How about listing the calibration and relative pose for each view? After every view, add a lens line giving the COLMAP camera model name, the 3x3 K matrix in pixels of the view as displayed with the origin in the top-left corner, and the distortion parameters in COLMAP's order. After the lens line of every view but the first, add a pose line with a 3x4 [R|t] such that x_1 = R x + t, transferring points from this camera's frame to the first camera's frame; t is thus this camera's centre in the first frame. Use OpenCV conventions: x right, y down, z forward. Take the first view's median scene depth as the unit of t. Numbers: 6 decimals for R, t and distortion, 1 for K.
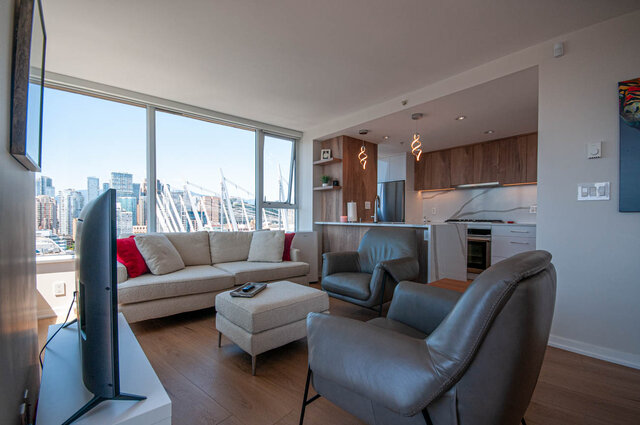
lens RADIAL K [[280.2, 0, 323.7], [0, 280.2, 222.2], [0, 0, 1]] dist [-0.011632, -0.000041]
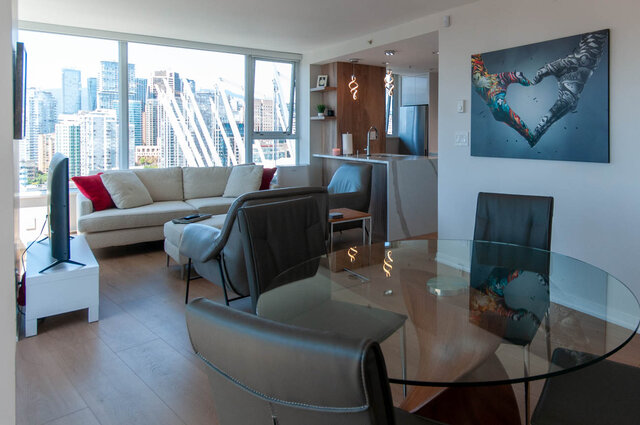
lens RADIAL K [[443.4, 0, 442.0], [0, 443.4, 138.9], [0, 0, 1]] dist [0.003777, 0.002494]
pose [[0.999997, -0.001843, 0.001472, 0.400031], [0.001844, 0.999998, -0.000628, -0.050780], [-0.001470, 0.000630, 0.999999, -0.457286]]
